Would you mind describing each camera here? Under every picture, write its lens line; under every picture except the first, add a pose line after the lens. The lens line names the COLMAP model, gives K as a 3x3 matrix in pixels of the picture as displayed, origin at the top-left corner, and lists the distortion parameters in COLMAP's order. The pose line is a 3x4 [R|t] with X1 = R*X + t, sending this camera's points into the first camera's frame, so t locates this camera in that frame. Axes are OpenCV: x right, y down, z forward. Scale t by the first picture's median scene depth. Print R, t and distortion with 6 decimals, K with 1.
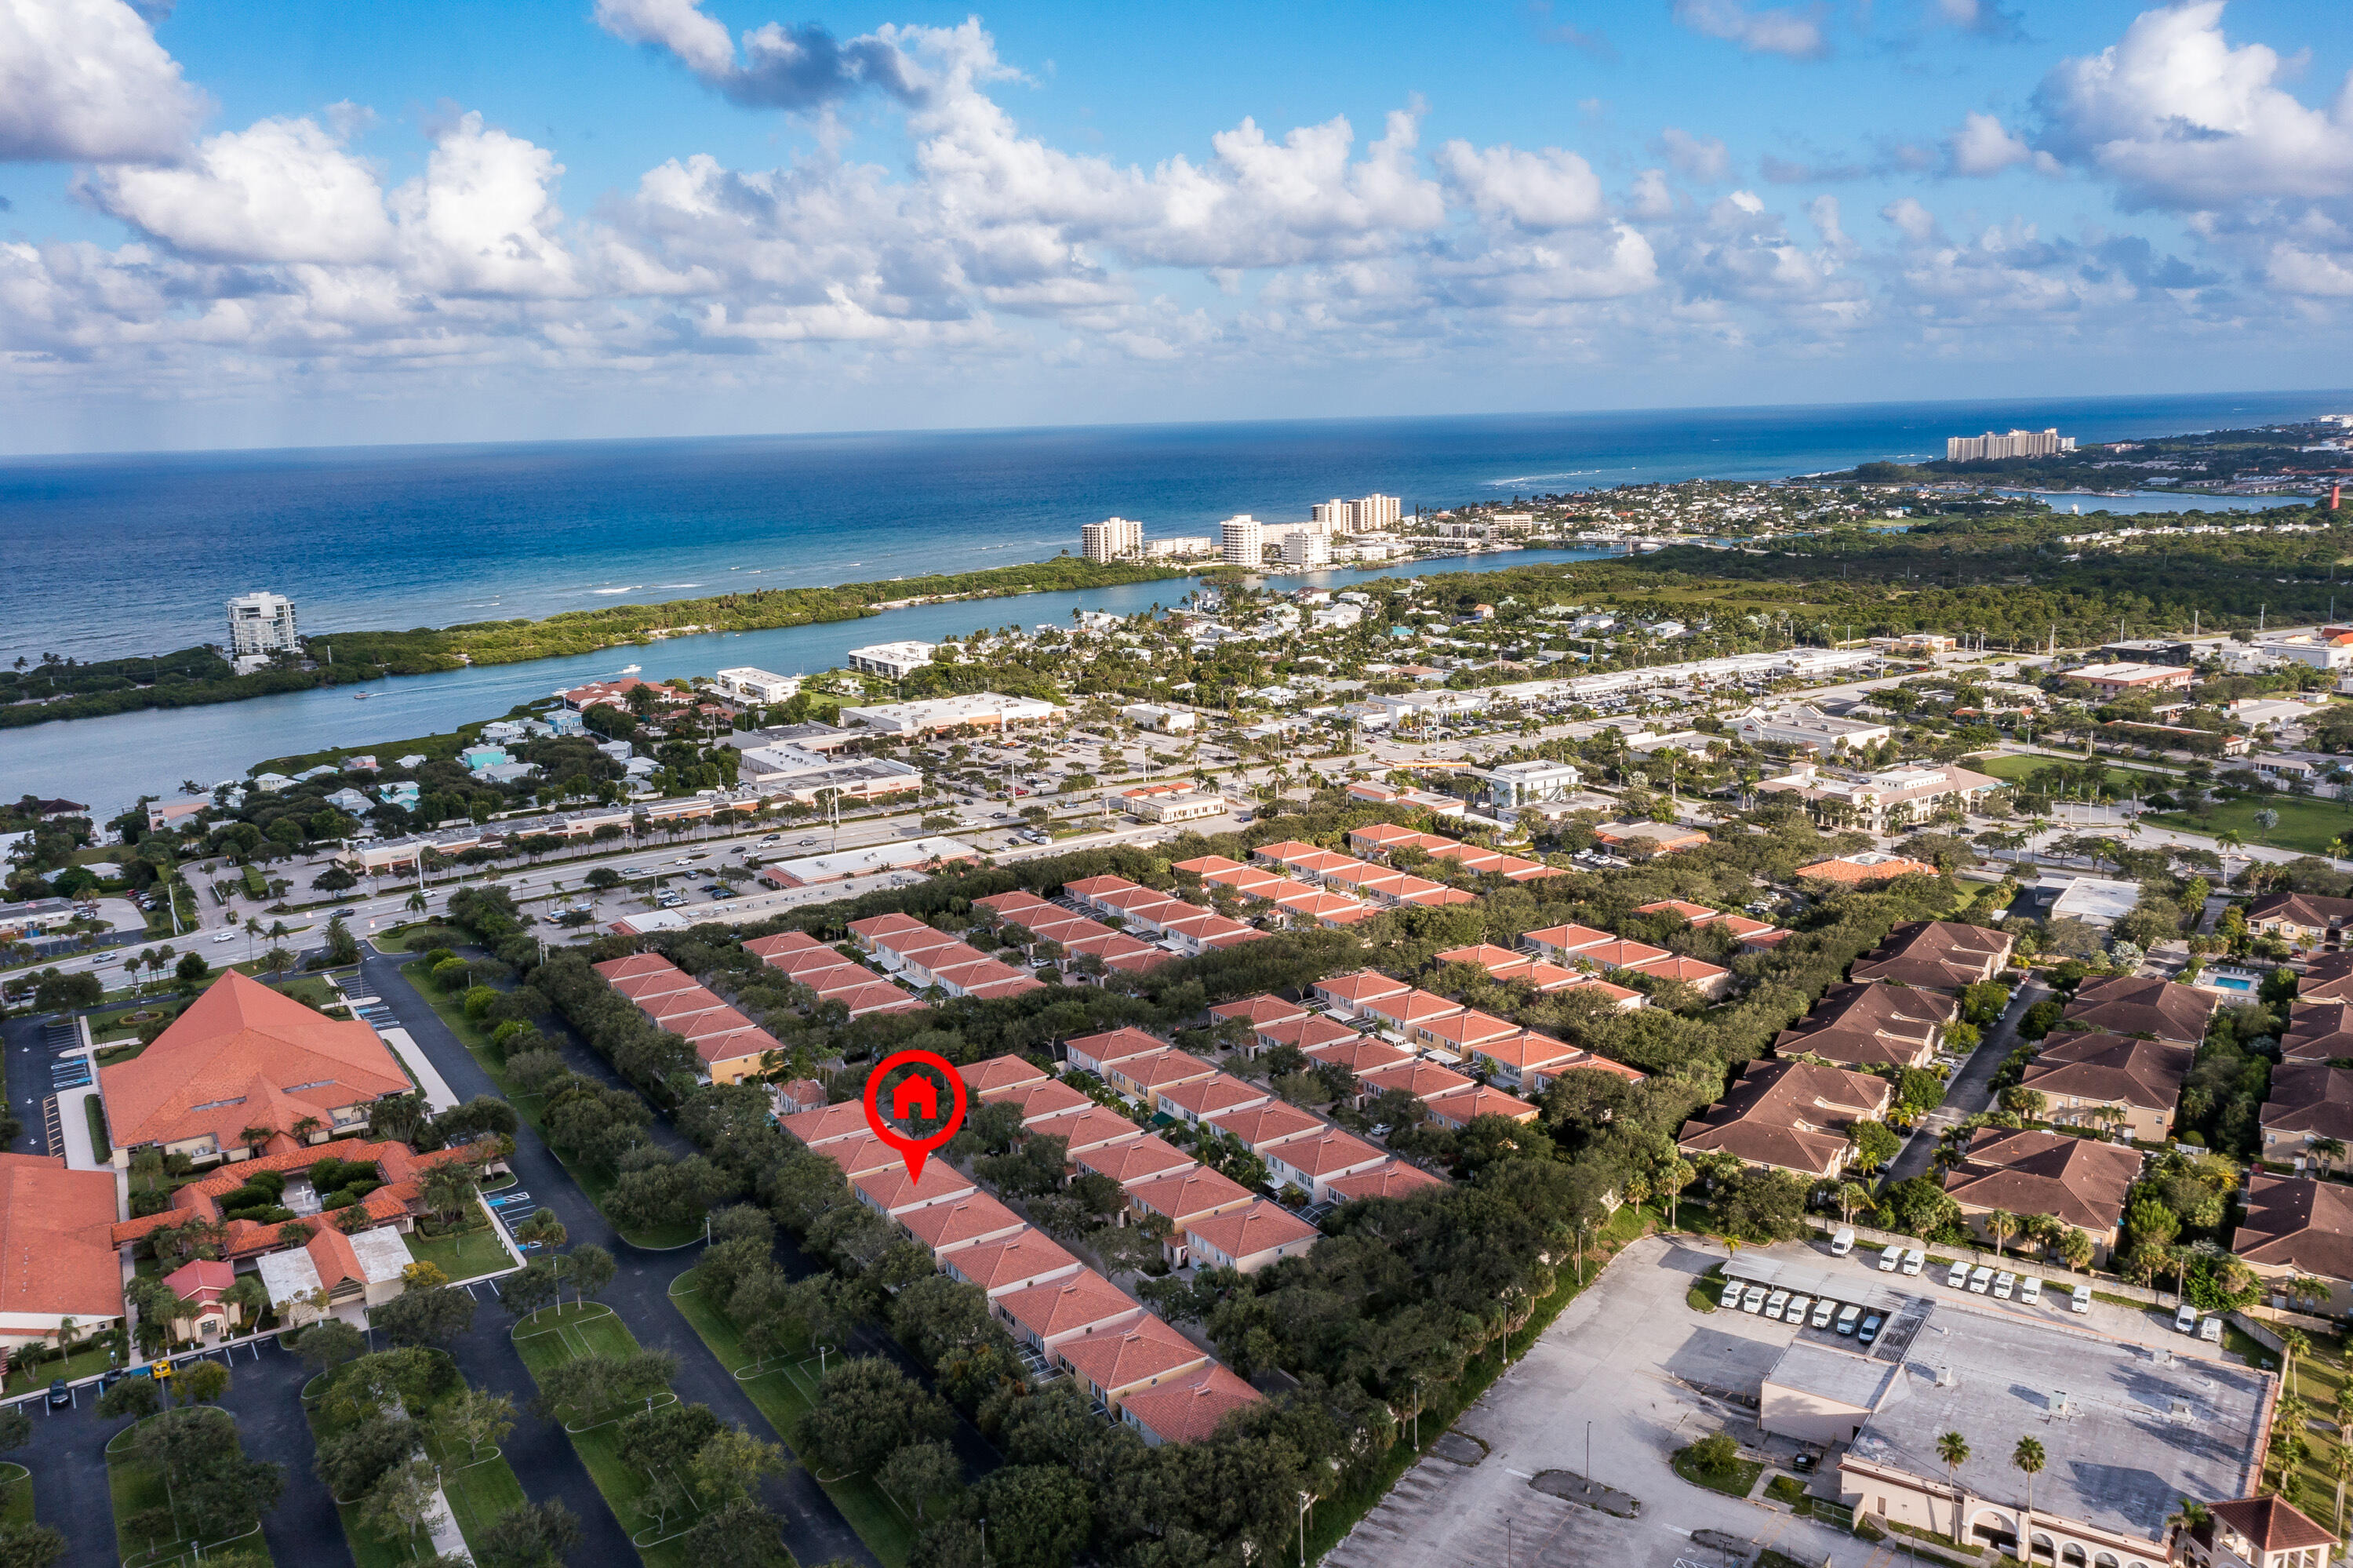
lens RADIAL K [[1871.7, 0, 1176.7], [0, 1871.7, 710.3], [0, 0, 1]] dist [0.004045, 0.007833]
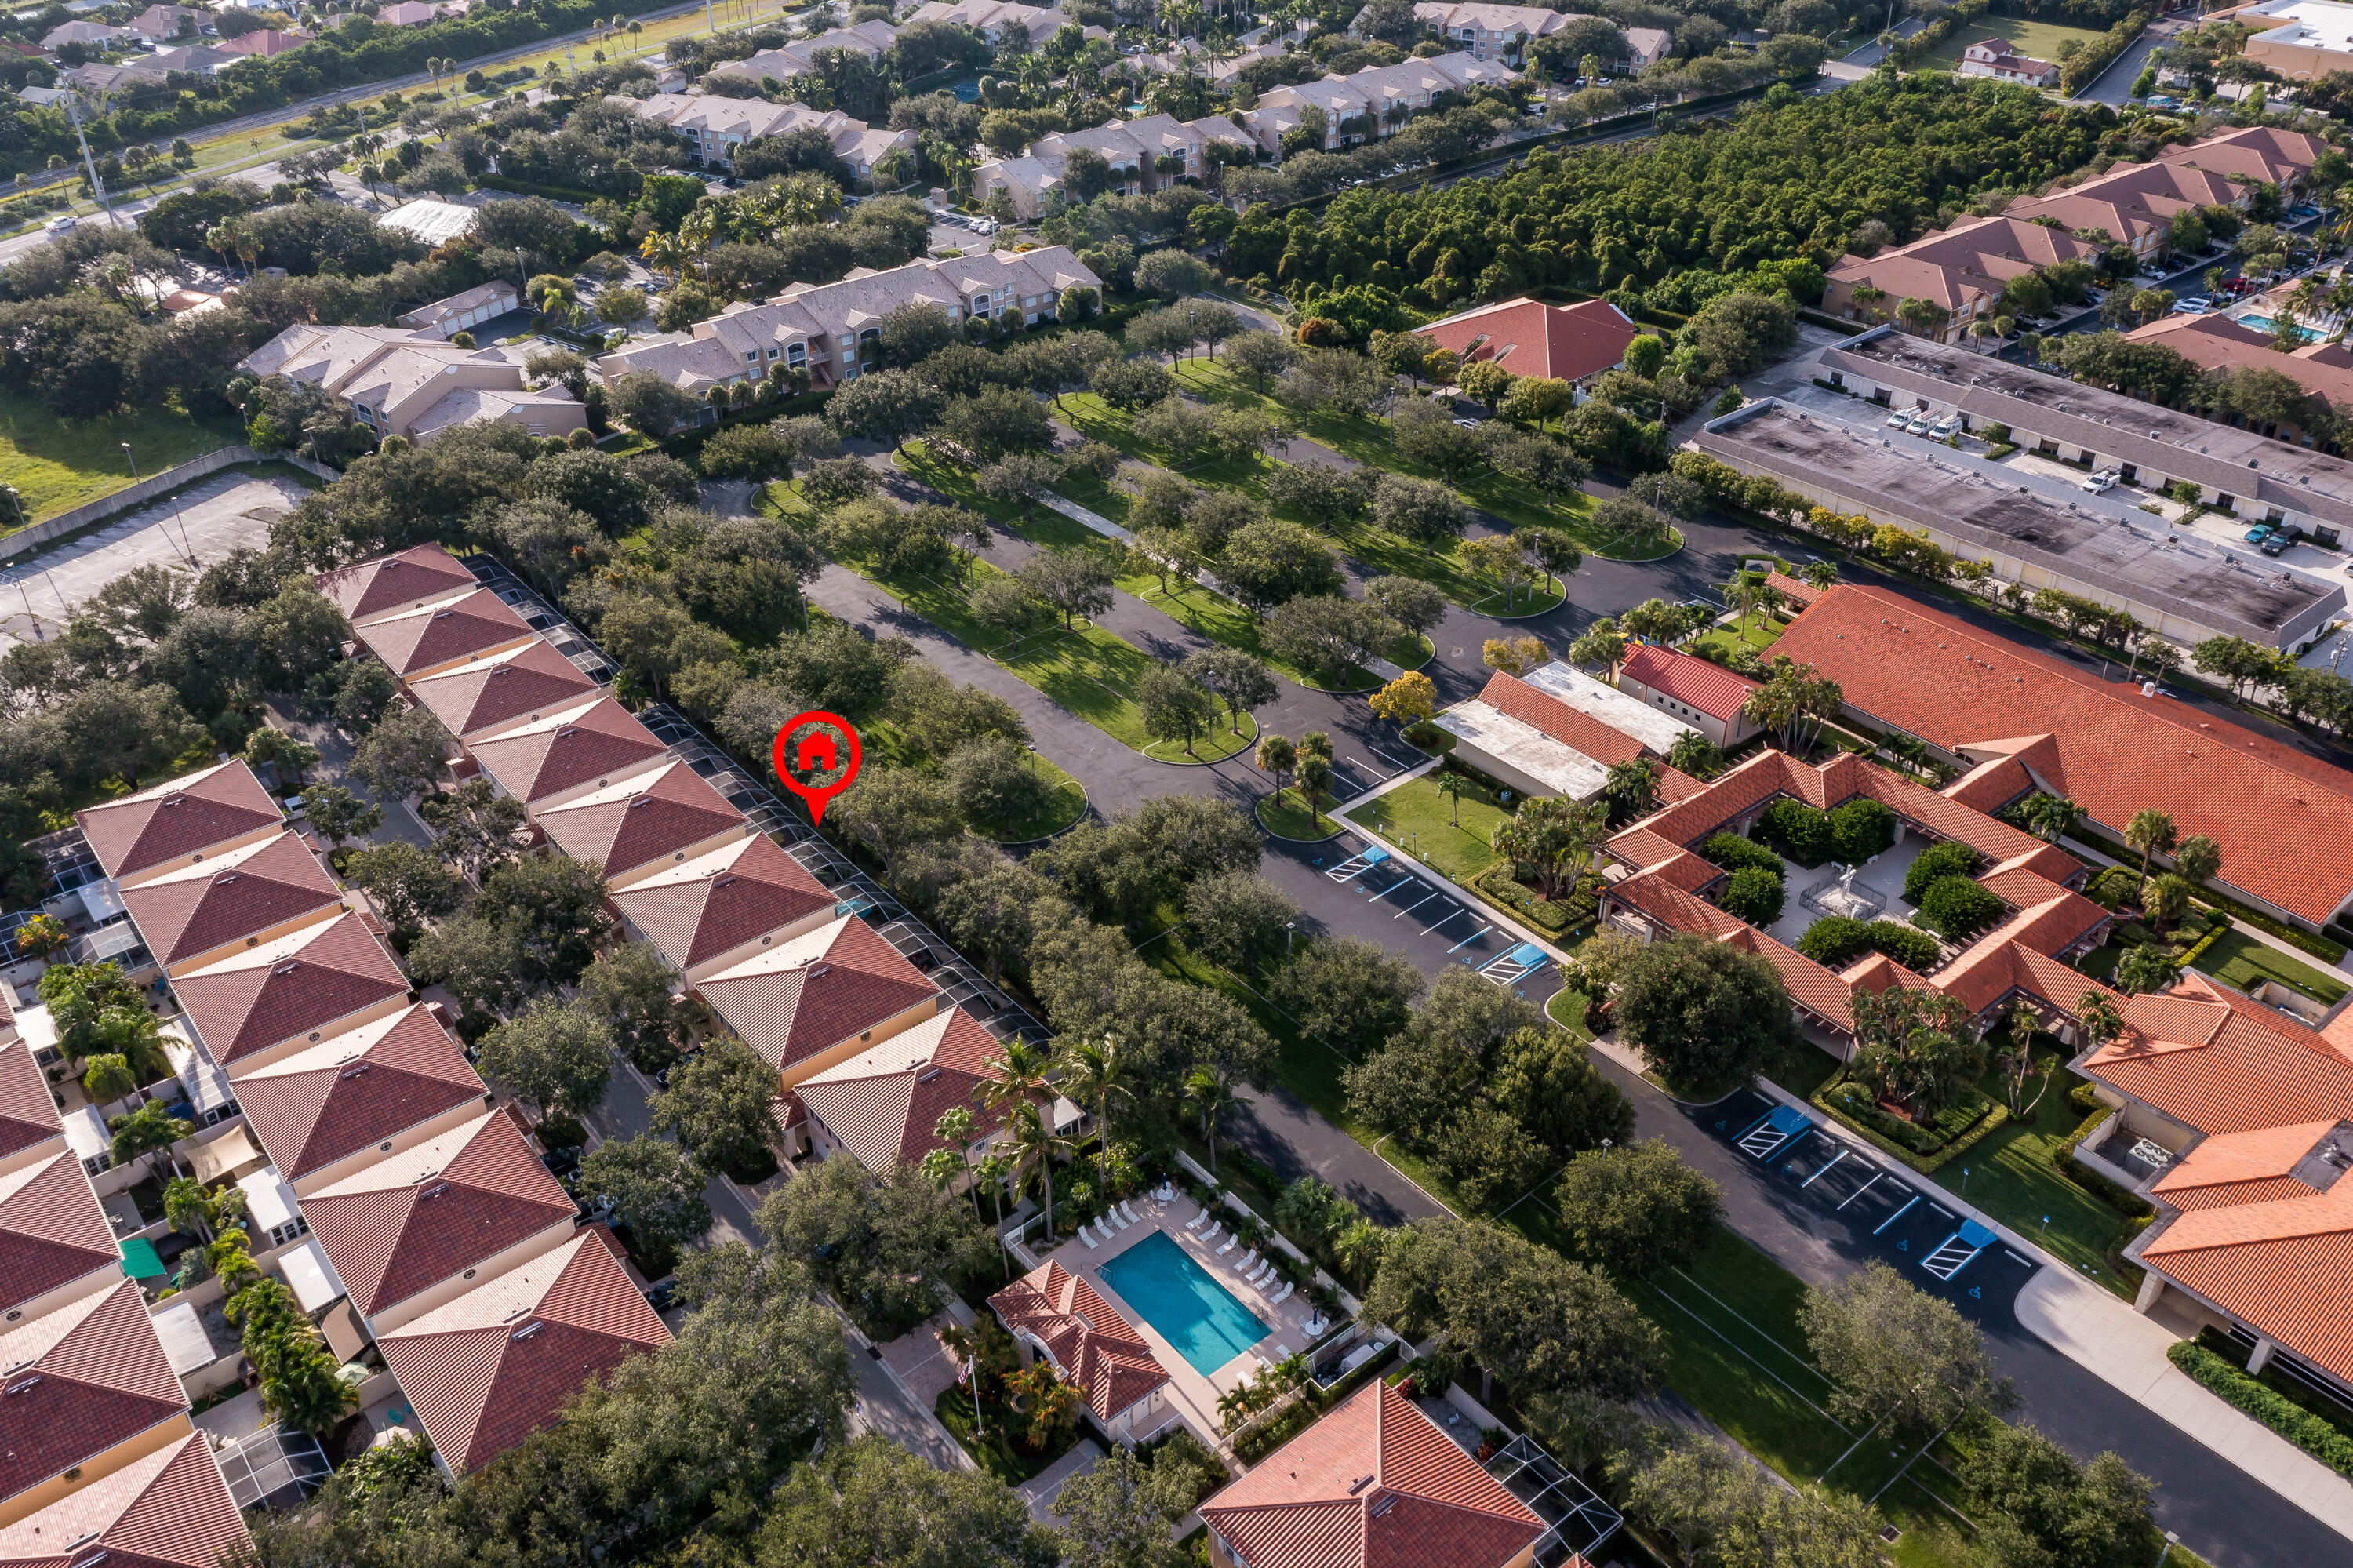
lens RADIAL K [[1853.2, 0, 1176.5], [0, 1853.2, 784.0], [0, 0, 1]] dist [0.003646, 0.002406]
pose [[-0.993123, 0.096181, -0.066755, -0.142803], [0.026605, 0.740666, 0.671346, -0.084841], [0.114013, 0.664953, -0.738131, 0.843924]]
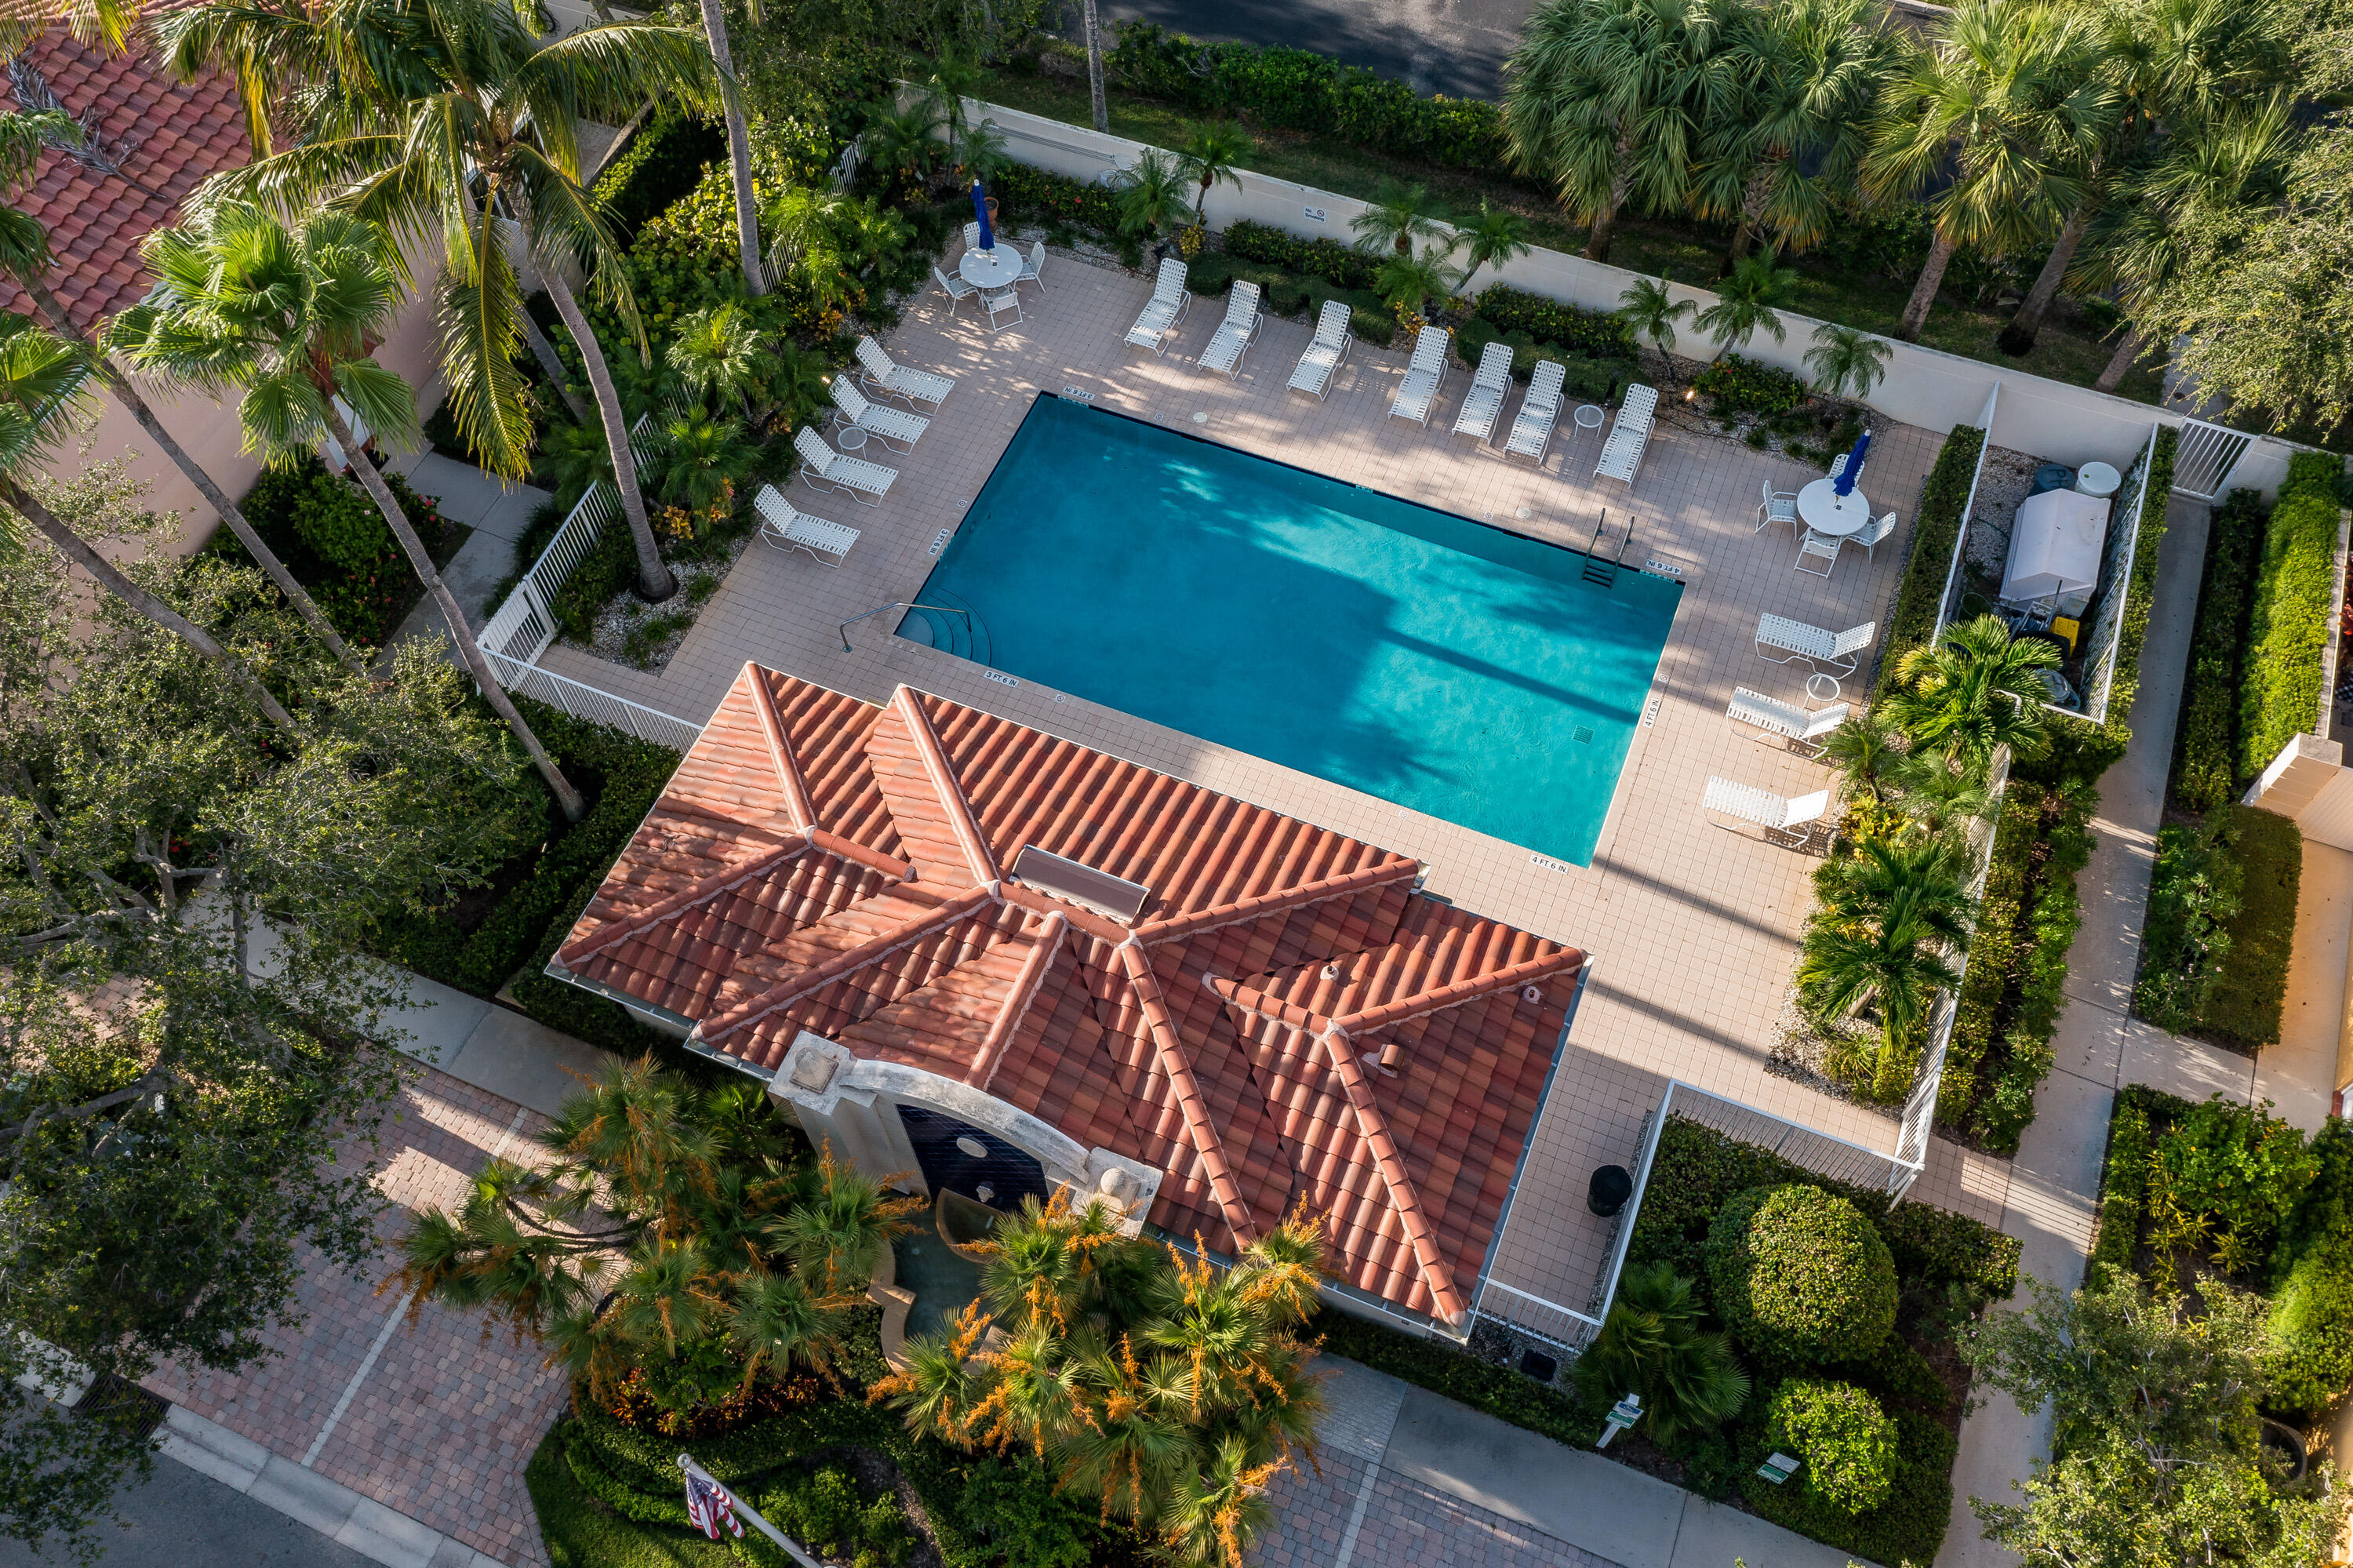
lens RADIAL K [[1871.7, 0, 1176.7], [0, 1871.7, 710.3], [0, 0, 1]] dist [0.004045, 0.007833]
pose [[-0.819706, 0.492894, -0.291784, -0.129545], [-0.060347, 0.432262, 0.899727, 0.092100], [0.569597, 0.755120, -0.324583, 0.717918]]
